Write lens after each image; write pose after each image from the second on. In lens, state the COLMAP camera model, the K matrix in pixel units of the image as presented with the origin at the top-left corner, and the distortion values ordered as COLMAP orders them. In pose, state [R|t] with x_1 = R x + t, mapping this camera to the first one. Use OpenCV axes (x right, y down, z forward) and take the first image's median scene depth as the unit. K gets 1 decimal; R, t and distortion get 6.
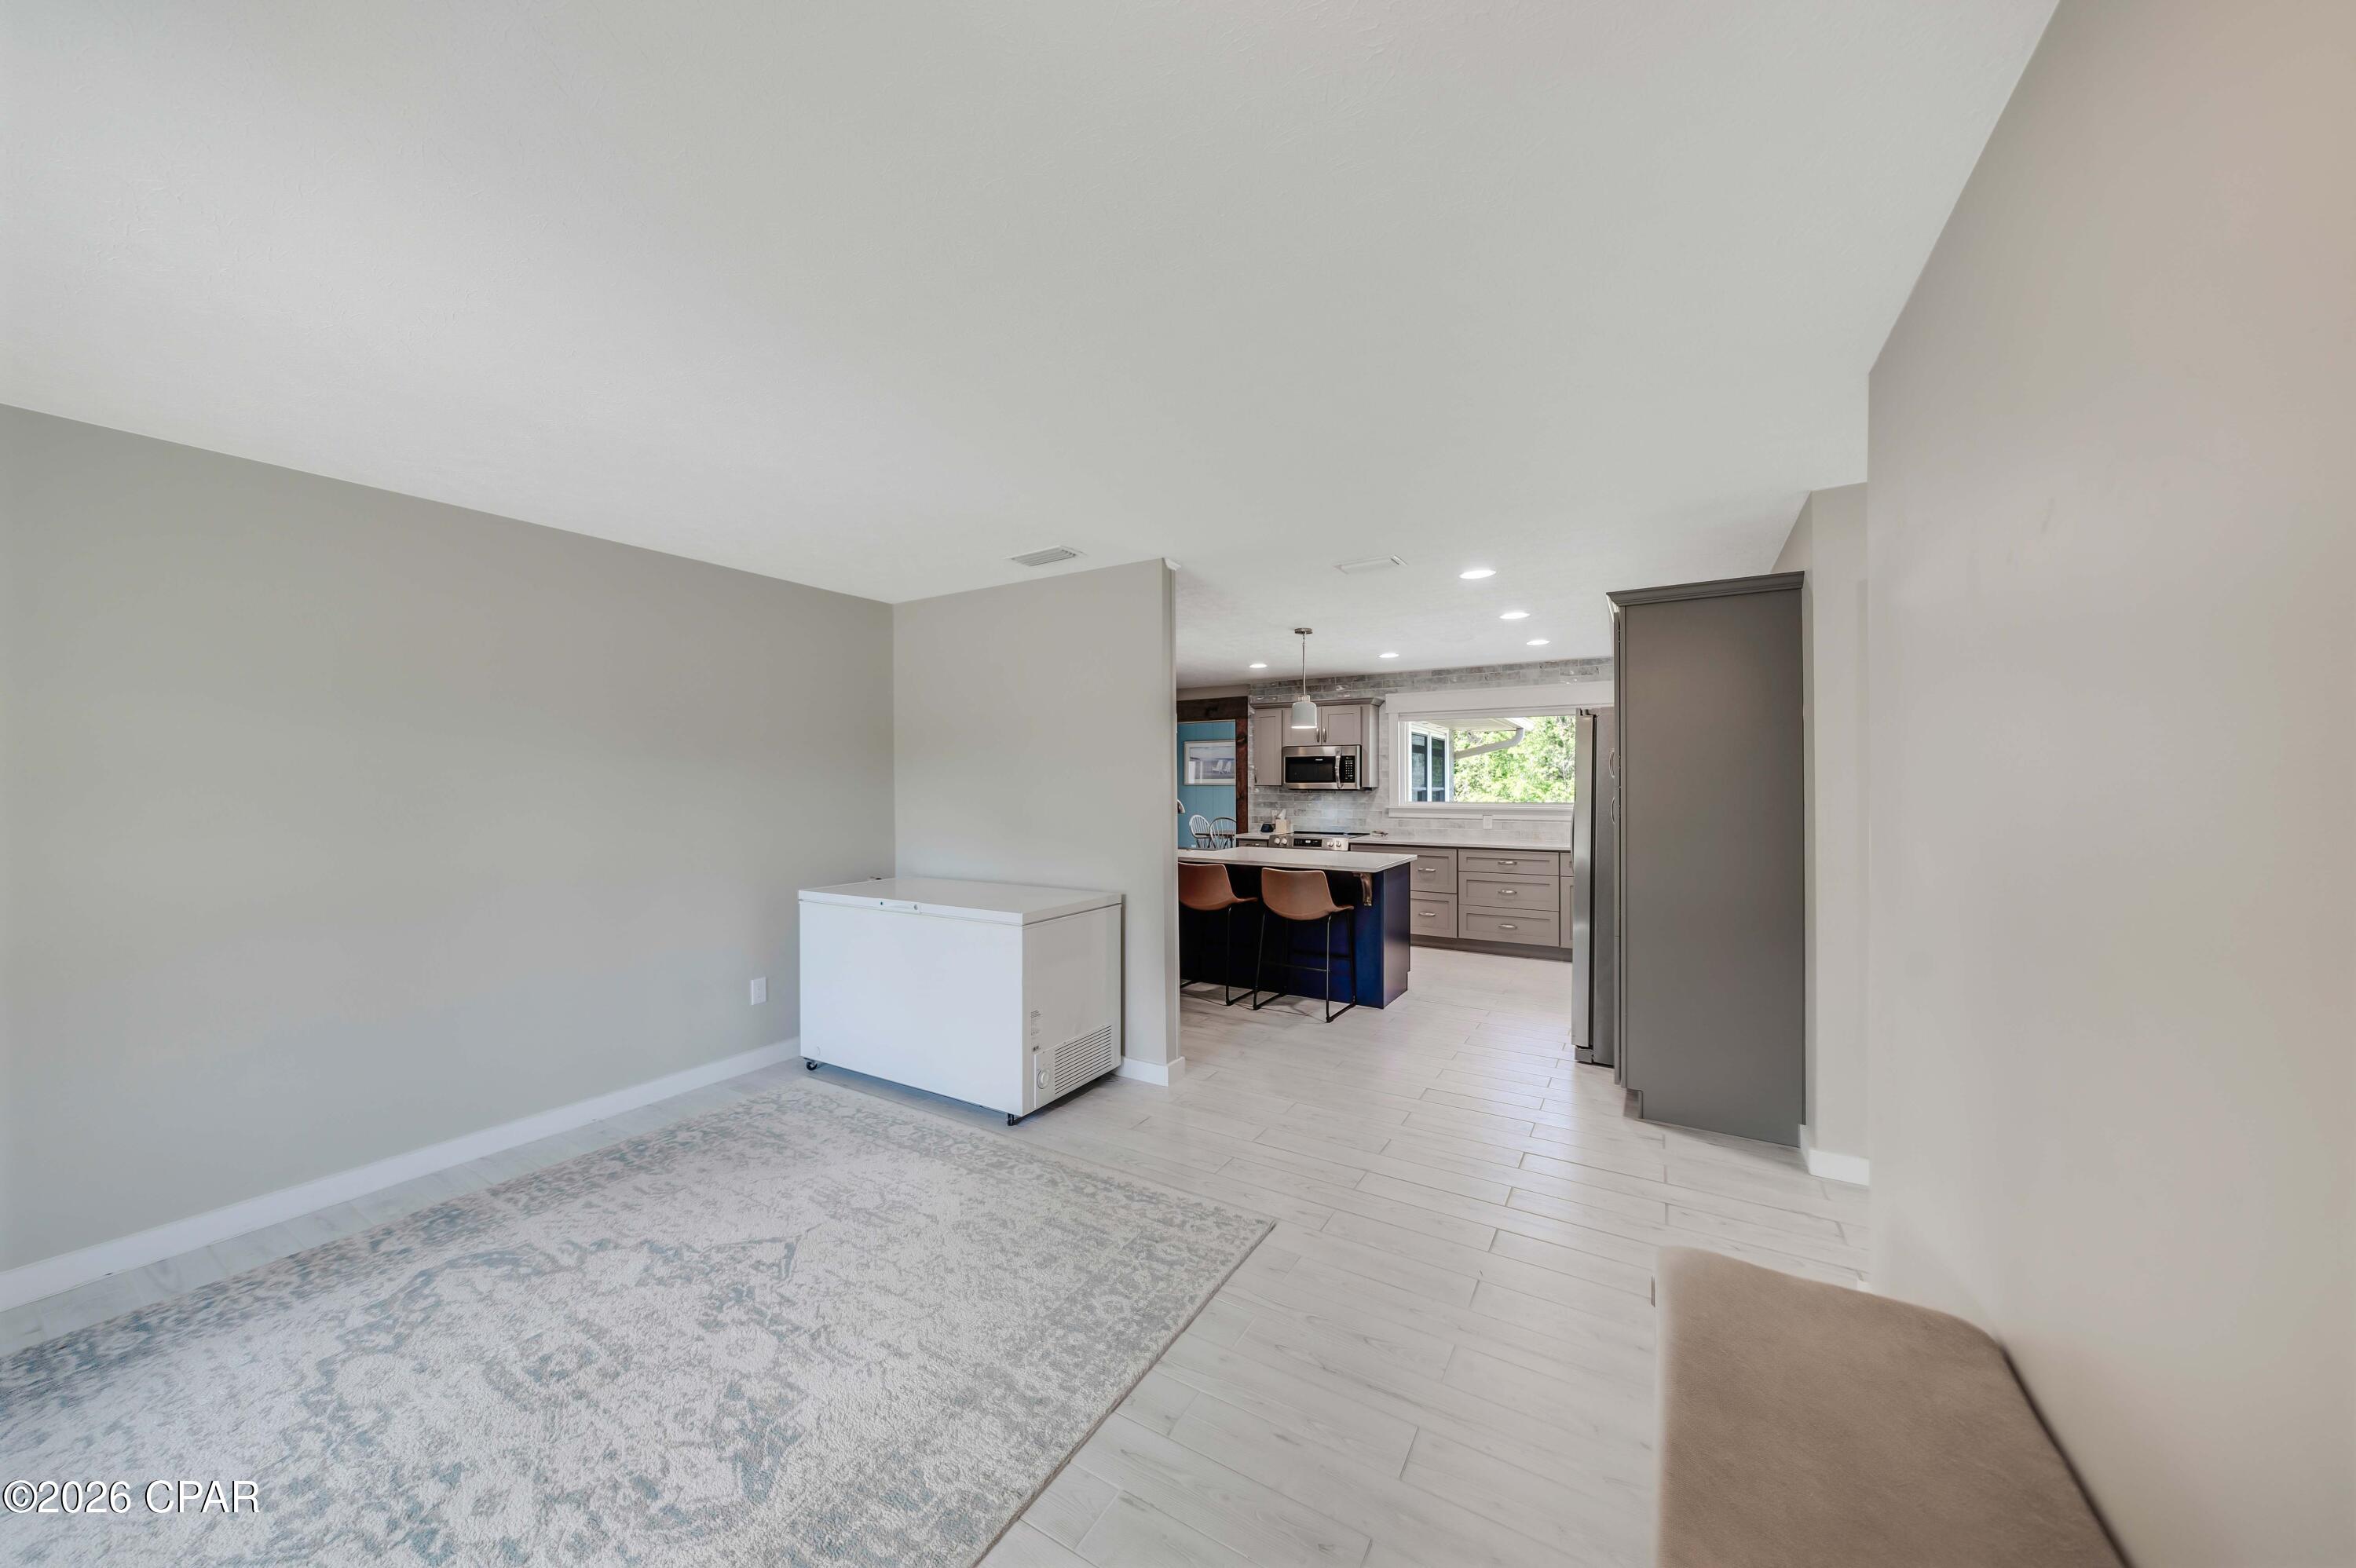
lens RADIAL K [[808.9, 0, 1167.6], [0, 808.9, 779.0], [0, 0, 1]] dist [-0.005322, -0.000023]
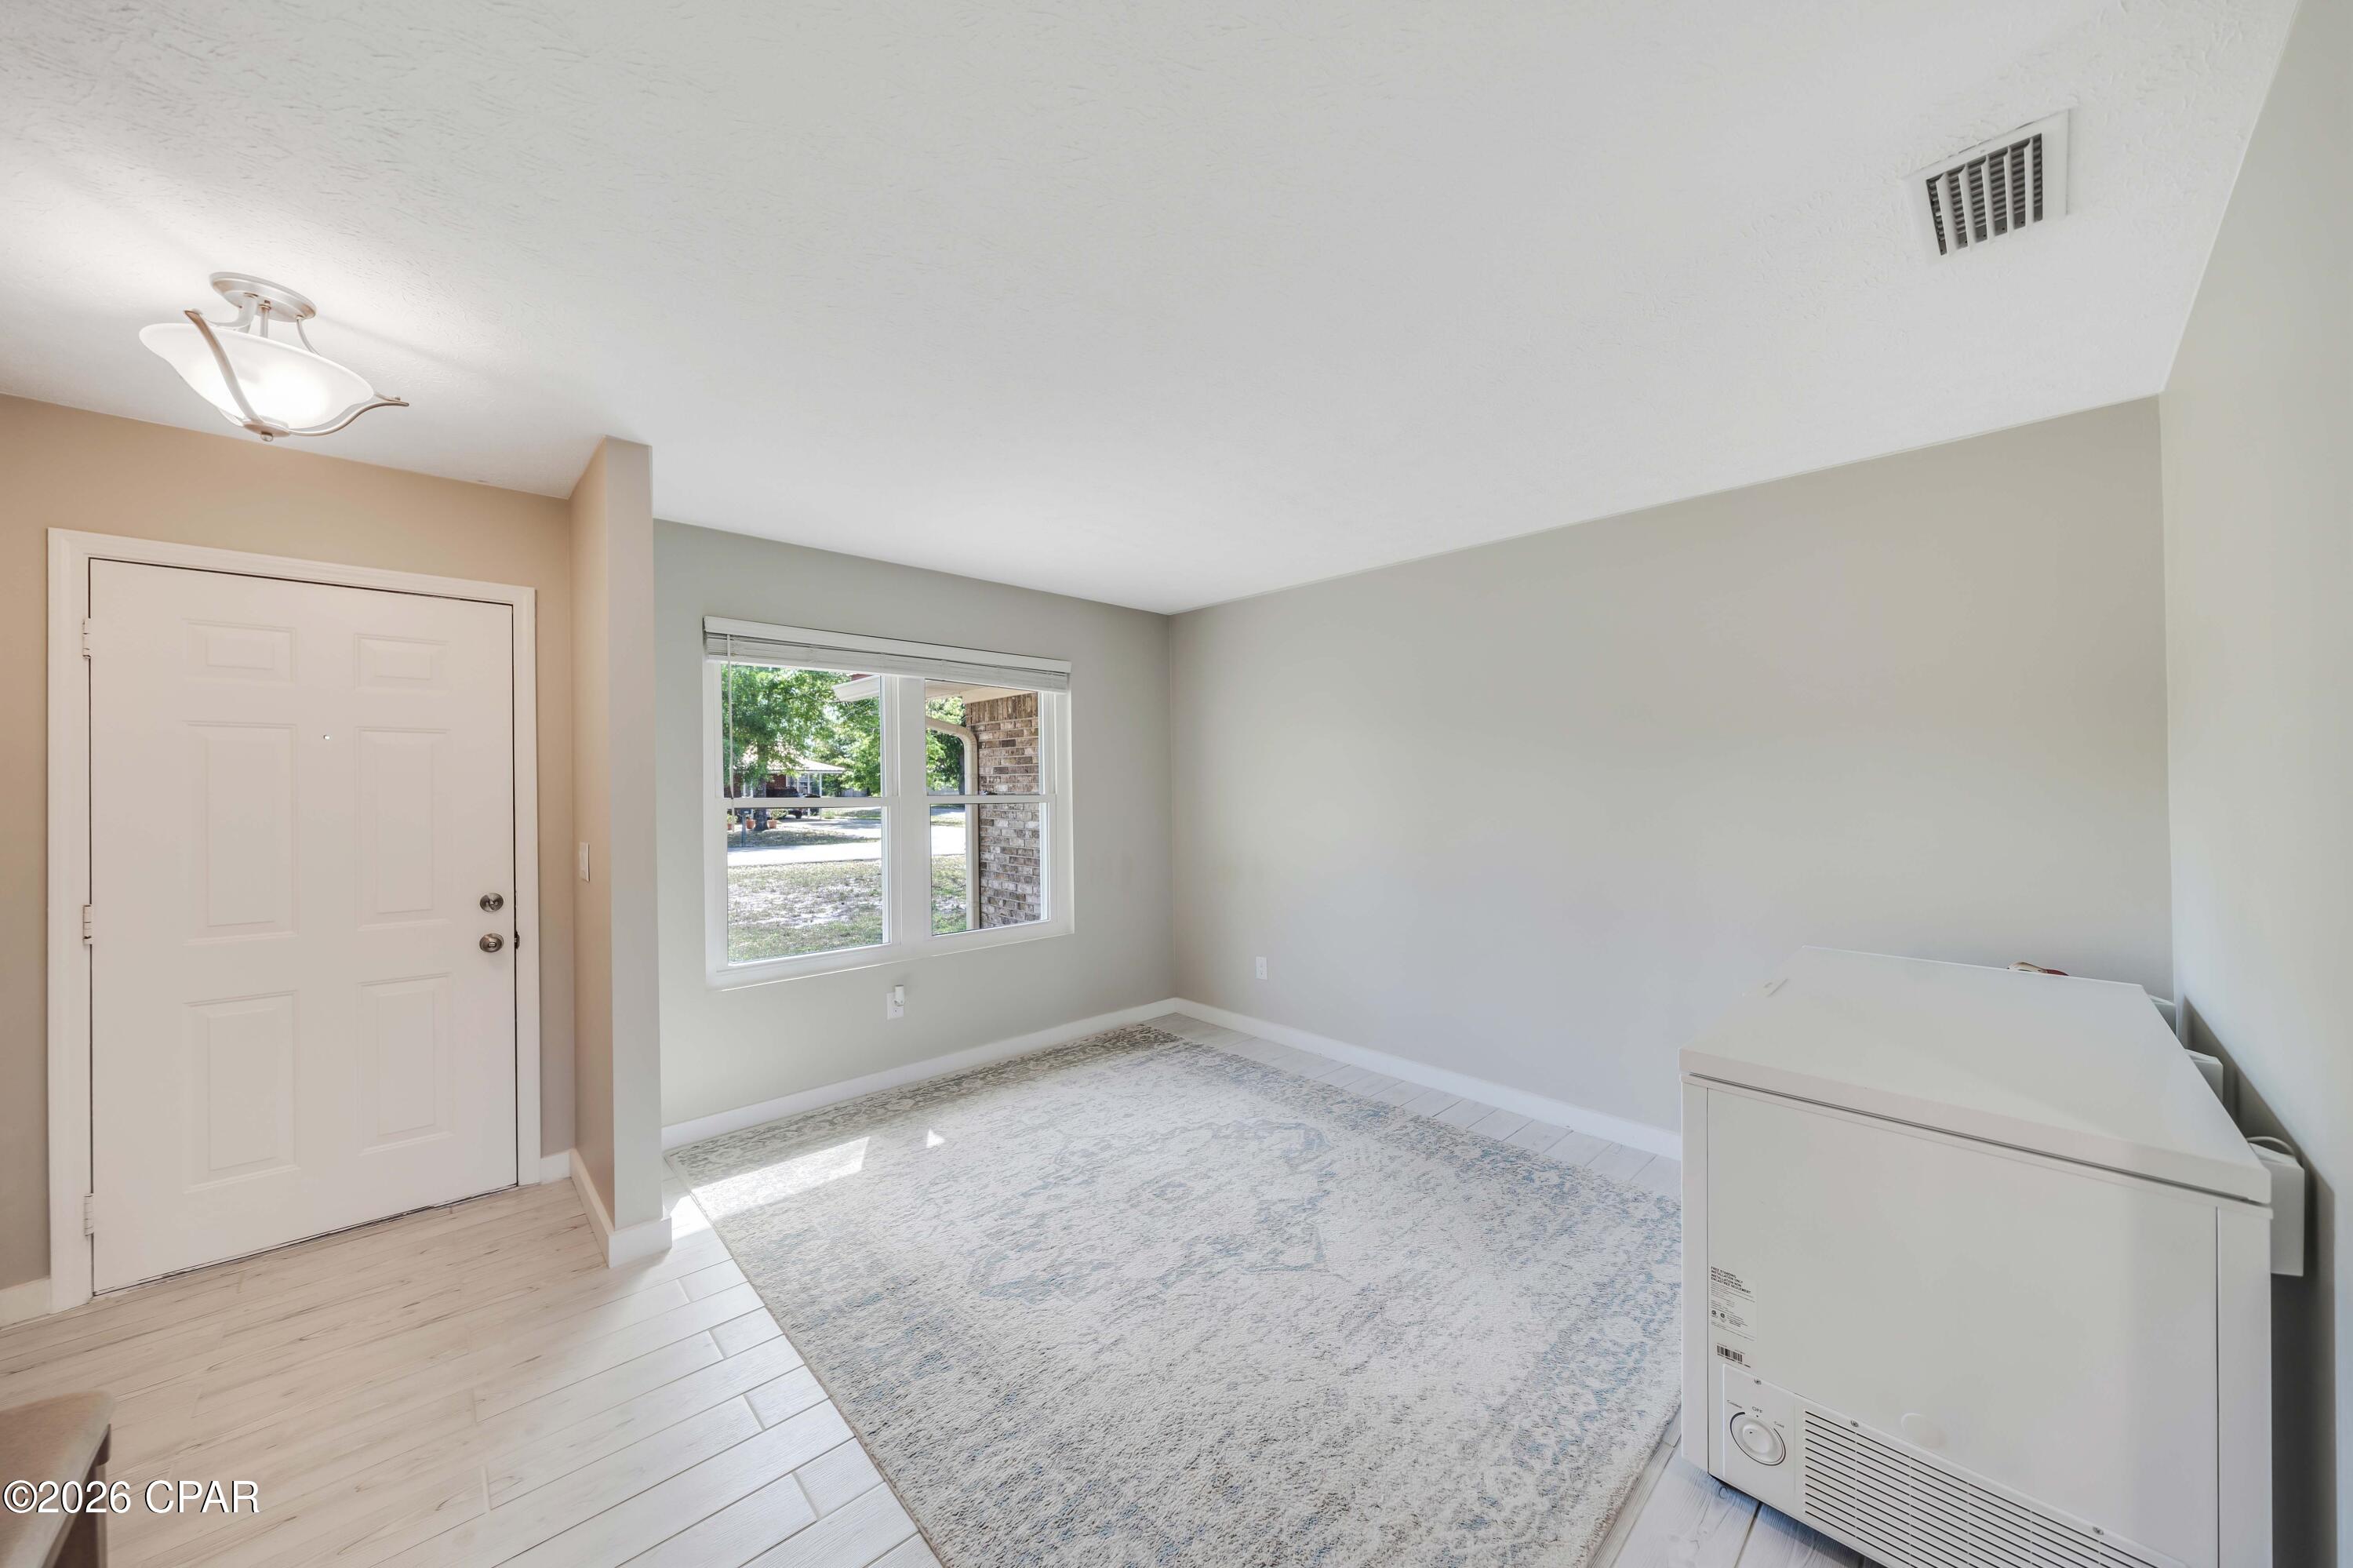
lens RADIAL K [[807.9, 0, 1156.4], [0, 807.9, 781.5], [0, 0, 1]] dist [-0.005322, -0.000023]
pose [[-0.270319, 0.002018, -0.962769, 0.521791], [0.007693, 0.999970, -0.000064, 0.003528], [0.962740, -0.007424, -0.270326, 1.143383]]
